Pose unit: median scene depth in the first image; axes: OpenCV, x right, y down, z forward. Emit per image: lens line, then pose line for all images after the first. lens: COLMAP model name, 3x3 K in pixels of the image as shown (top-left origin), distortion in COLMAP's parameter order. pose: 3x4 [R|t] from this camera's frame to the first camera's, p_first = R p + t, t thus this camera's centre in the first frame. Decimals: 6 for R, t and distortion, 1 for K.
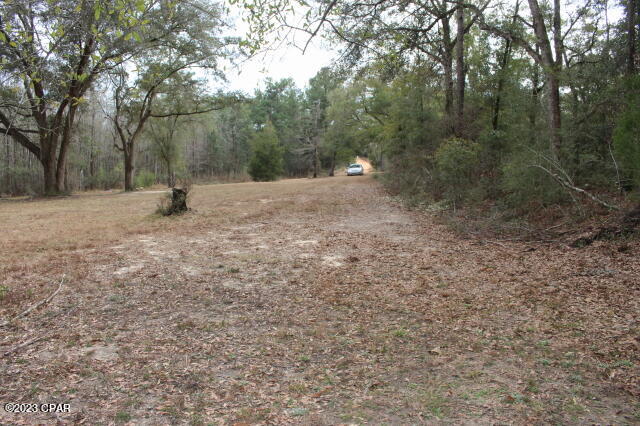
lens RADIAL K [[525.7, 0, 320.1], [0, 525.7, 220.4], [0, 0, 1]] dist [-0.163255, 0.130713]
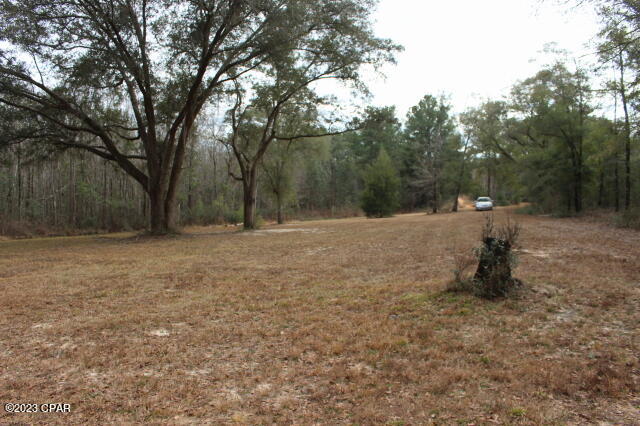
lens RADIAL K [[525.7, 0, 320.1], [0, 525.7, 220.4], [0, 0, 1]] dist [-0.163255, 0.130713]
pose [[0.989576, 0.001526, -0.144002, -0.121804], [-0.011080, 0.997786, -0.065571, -0.015329], [0.143583, 0.066483, 0.987403, 0.169722]]
